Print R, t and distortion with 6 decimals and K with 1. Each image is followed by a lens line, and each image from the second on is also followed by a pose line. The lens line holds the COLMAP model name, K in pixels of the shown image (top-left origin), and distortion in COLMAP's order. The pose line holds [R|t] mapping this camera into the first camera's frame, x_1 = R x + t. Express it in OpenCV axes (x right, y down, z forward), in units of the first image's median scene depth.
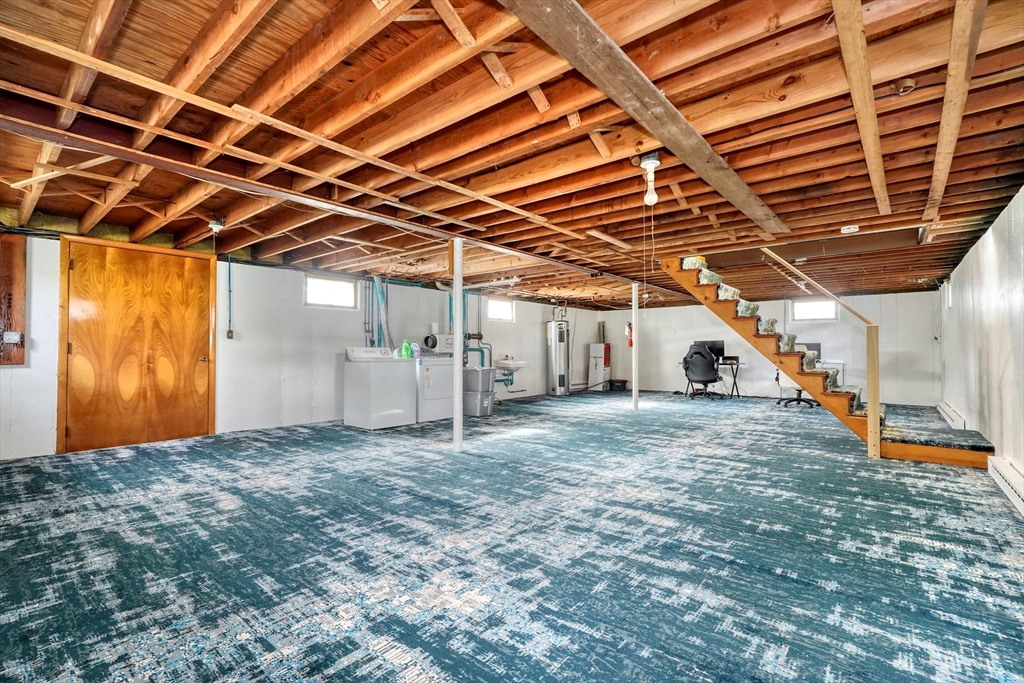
lens RADIAL K [[444.8, 0, 514.0], [0, 444.8, 336.2], [0, 0, 1]] dist [-0.031012, -0.000027]
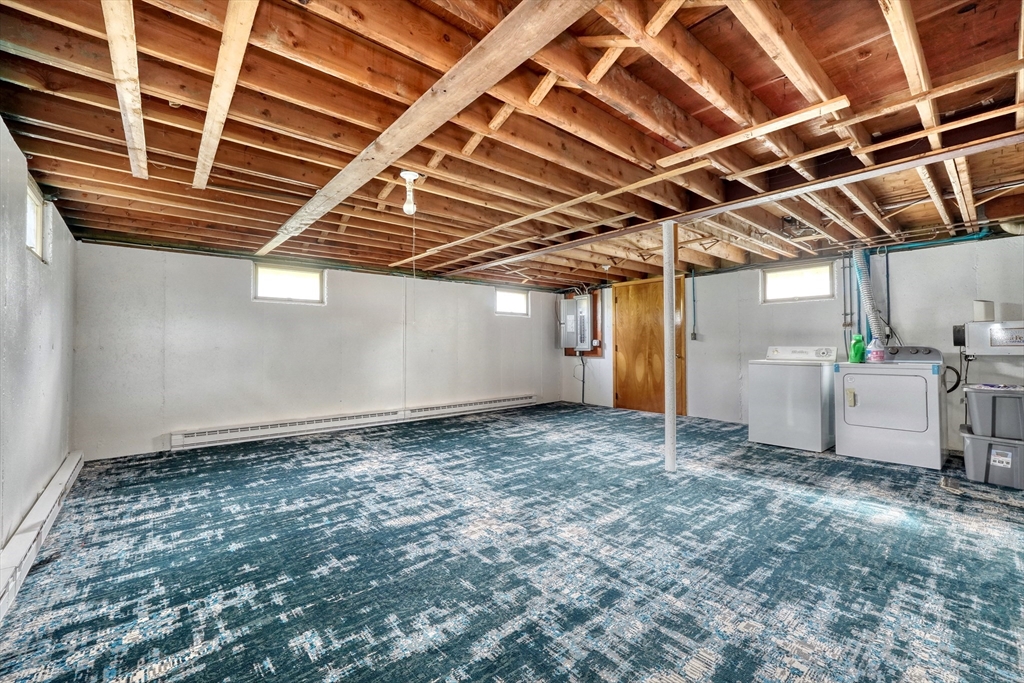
lens RADIAL K [[439.6, 0, 513.3], [0, 439.6, 354.3], [0, 0, 1]] dist [-0.029570, -0.000052]
pose [[-0.159126, 0.021021, -0.987034, 1.333775], [0.039126, 0.999122, 0.014971, 0.015889], [0.986483, -0.036236, -0.159809, 1.472348]]
